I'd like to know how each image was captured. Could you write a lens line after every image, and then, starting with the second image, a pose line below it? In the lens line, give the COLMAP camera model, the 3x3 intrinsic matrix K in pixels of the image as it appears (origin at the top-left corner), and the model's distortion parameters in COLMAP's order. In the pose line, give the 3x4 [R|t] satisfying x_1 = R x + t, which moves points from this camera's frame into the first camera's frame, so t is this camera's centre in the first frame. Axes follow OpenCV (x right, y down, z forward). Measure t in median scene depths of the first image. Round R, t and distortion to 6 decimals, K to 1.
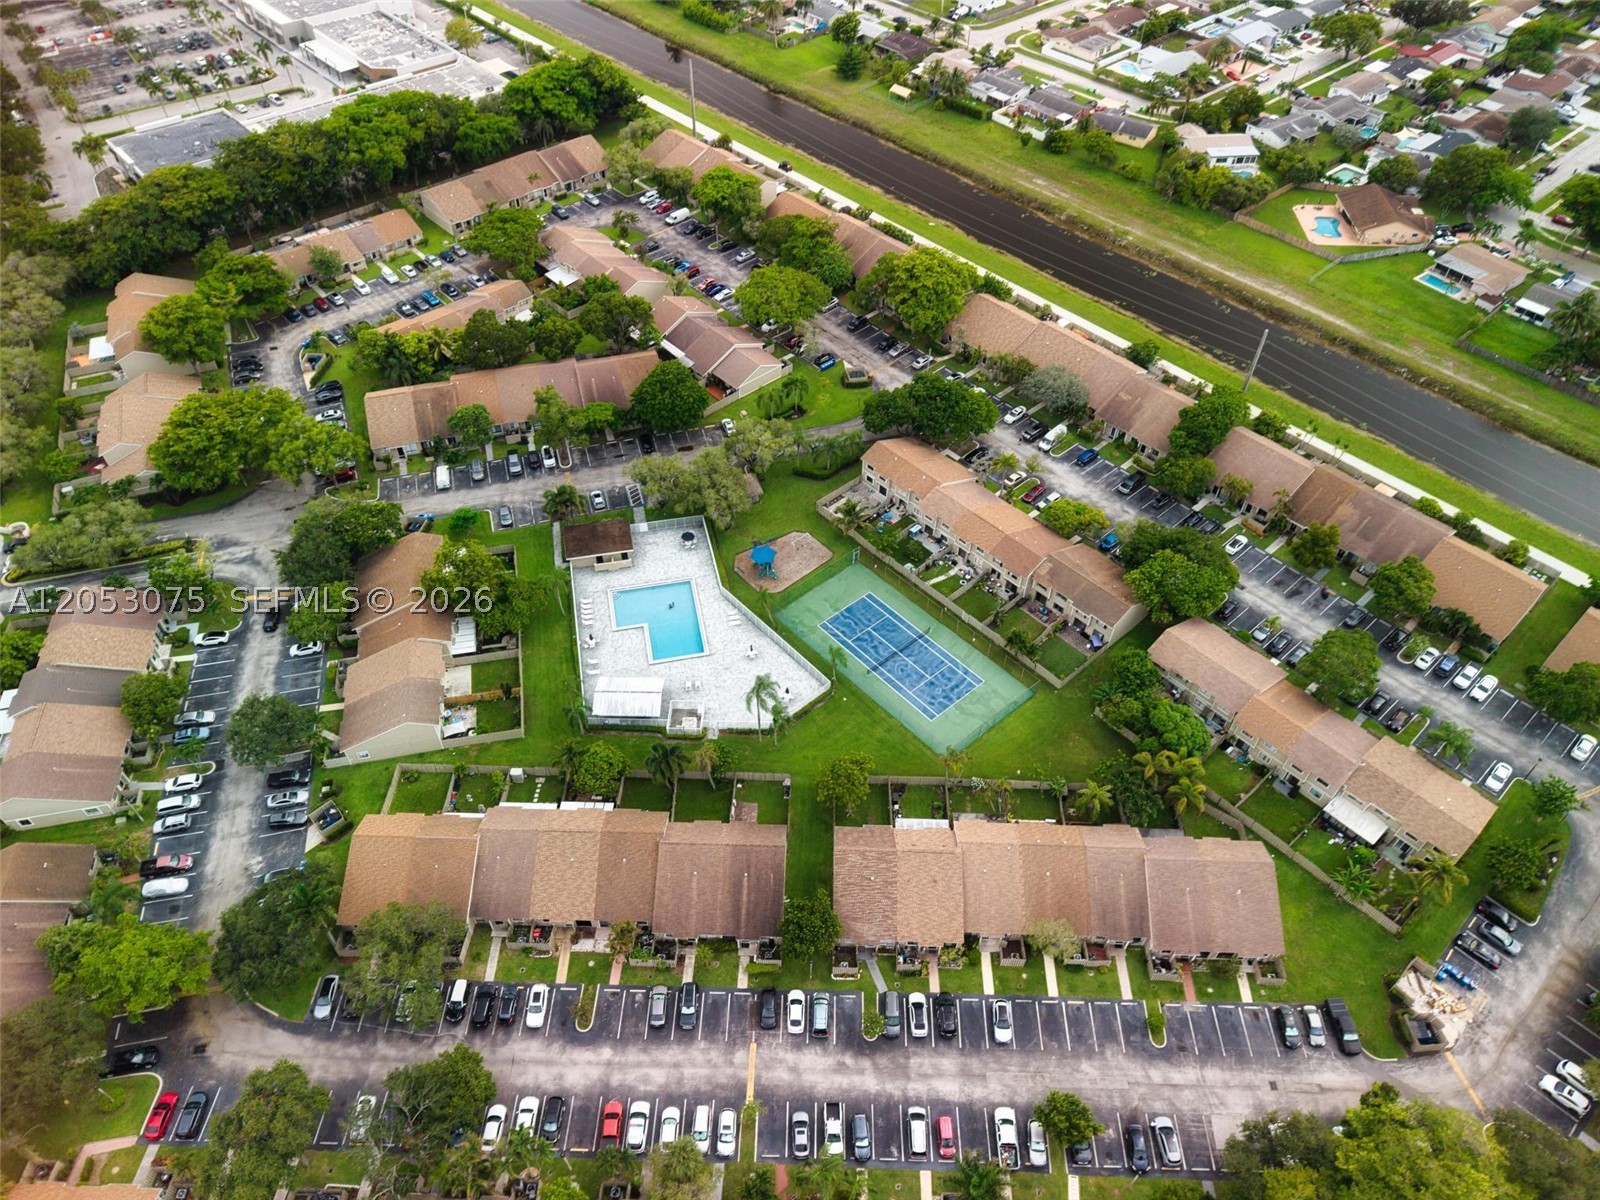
lens RADIAL K [[1108.1, 0, 800.0], [0, 1108.1, 600.0], [0, 0, 1]] dist [0.006121, 0.002539]
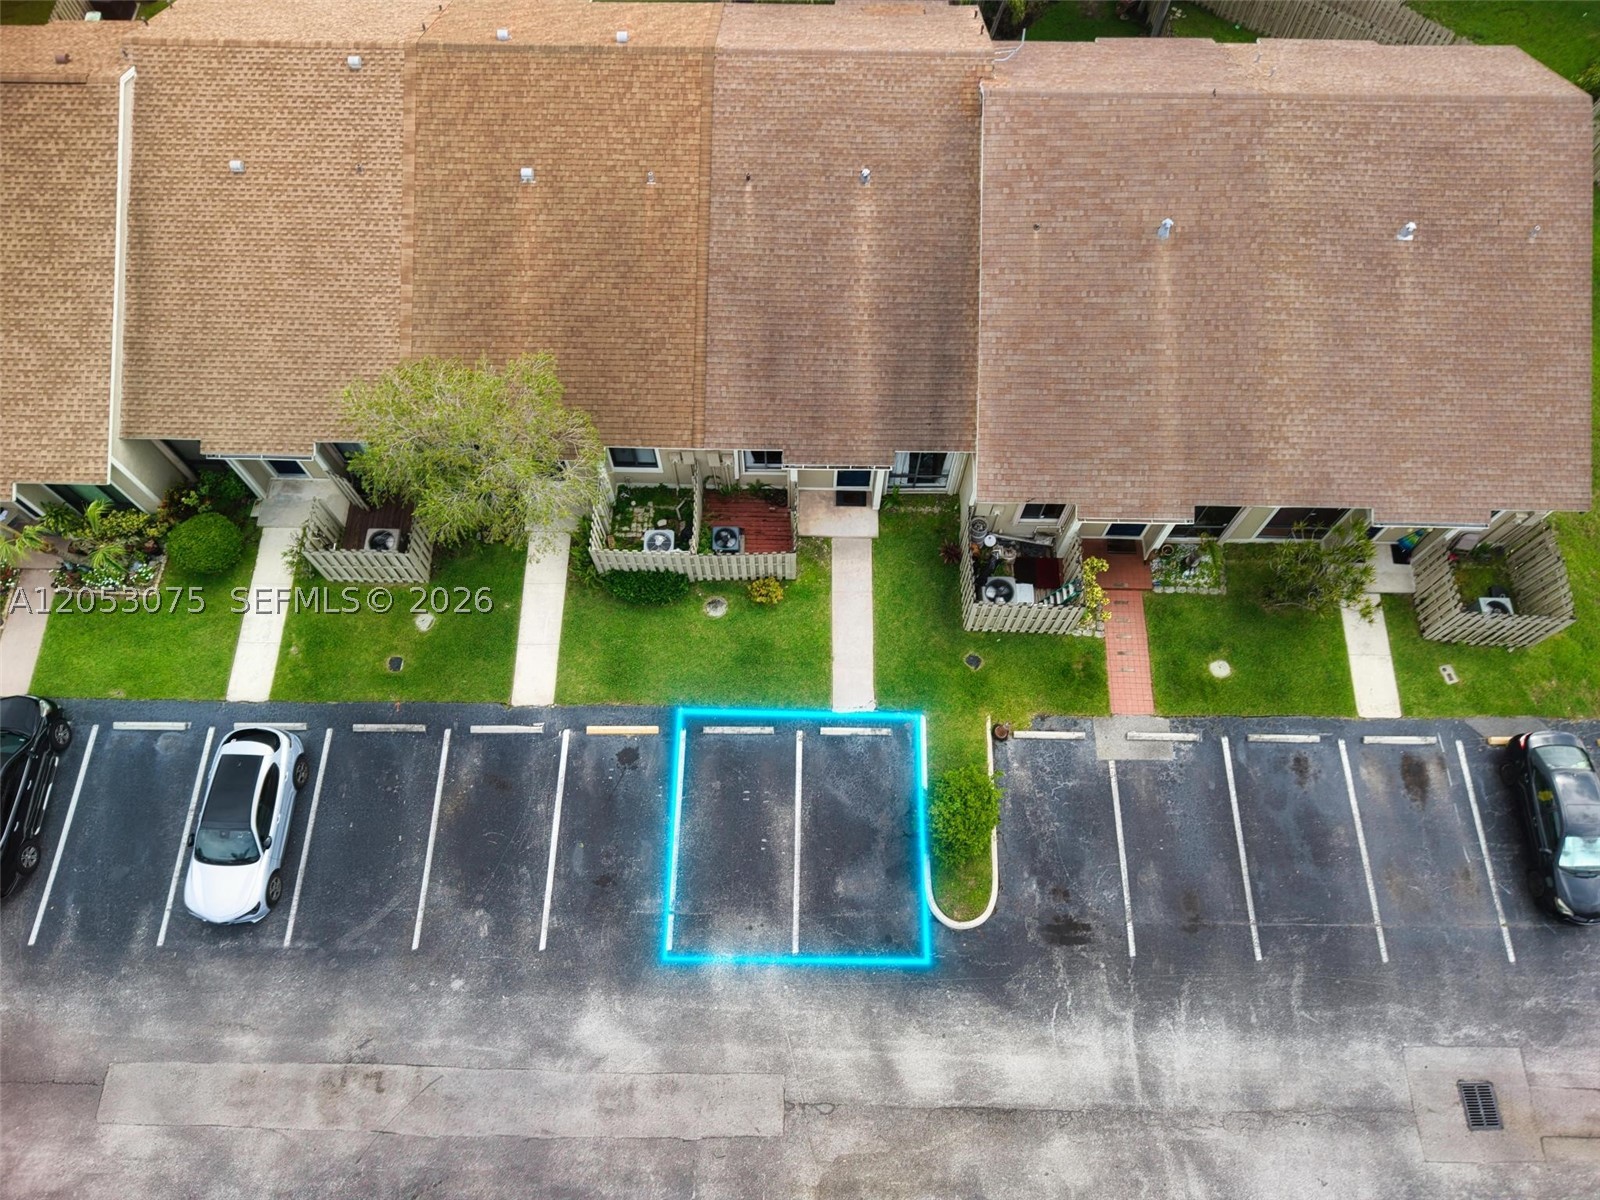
lens RADIAL K [[1108.1, 0, 800.0], [0, 1108.1, 600.0], [0, 0, 1]] dist [0.006121, 0.002539]
pose [[0.999825, -0.013994, -0.012416, 0.285474], [0.017287, 0.944811, 0.327159, 0.261303], [0.007153, -0.327316, 0.944888, 0.787018]]
